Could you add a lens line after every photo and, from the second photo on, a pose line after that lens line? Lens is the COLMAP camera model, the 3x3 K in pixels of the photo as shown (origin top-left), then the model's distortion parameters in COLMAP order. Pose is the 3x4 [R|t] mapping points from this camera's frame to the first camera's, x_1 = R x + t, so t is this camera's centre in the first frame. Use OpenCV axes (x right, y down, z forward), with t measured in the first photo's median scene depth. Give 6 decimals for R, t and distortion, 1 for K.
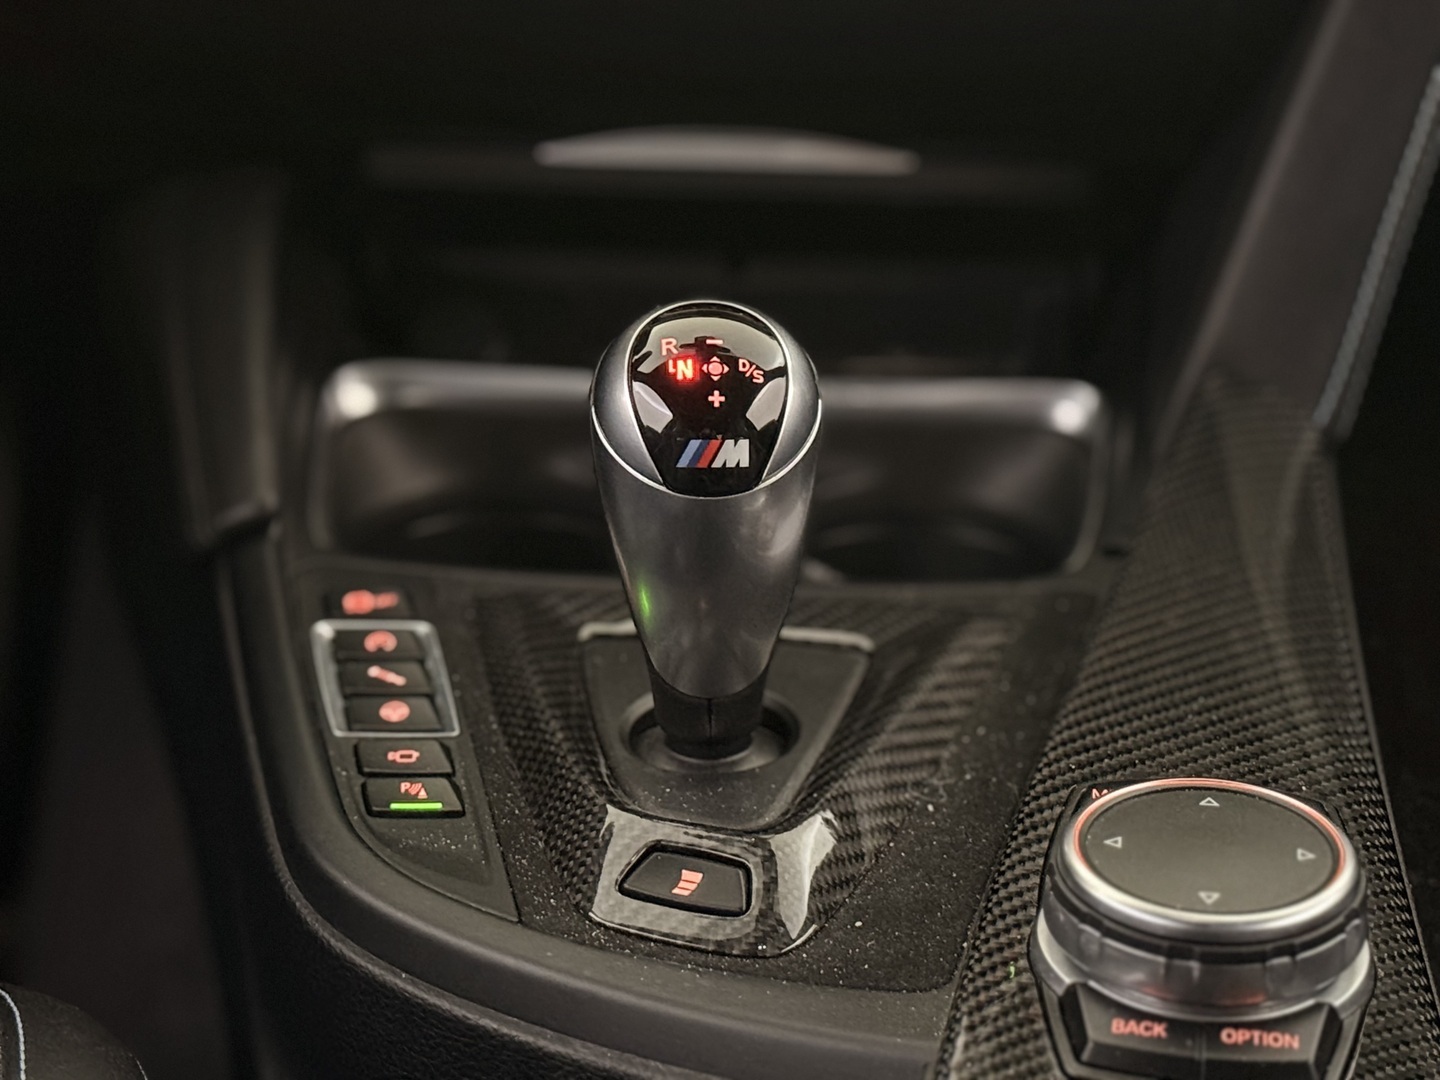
lens RADIAL K [[3501.1, 0, 723.0], [0, 3501.1, 541.5], [0, 0, 1]] dist [0.214367, 0.000000]
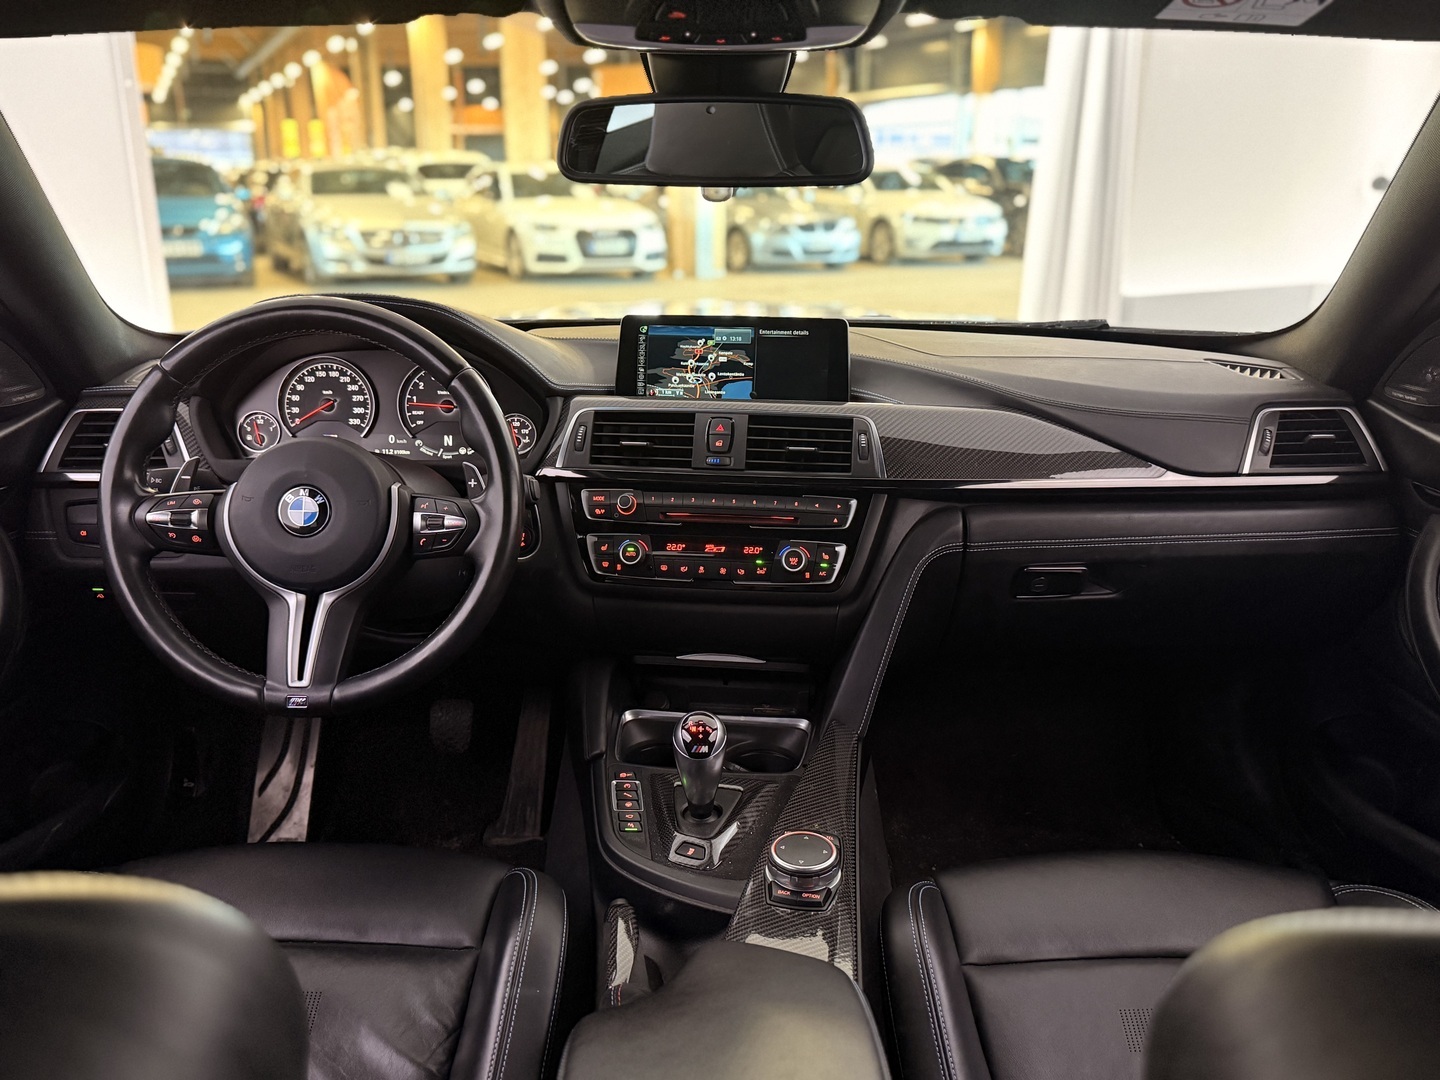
lens RADIAL K [[1119.3, 0, 718.8], [0, 1119.3, 540.9], [0, 0, 1]] dist [0.057062, -0.002108]
pose [[0.997668, 0.007447, -0.067839, 0.111618], [-0.015949, 0.991946, -0.125655, -0.105074], [0.066357, 0.126444, 0.989752, -0.399431]]
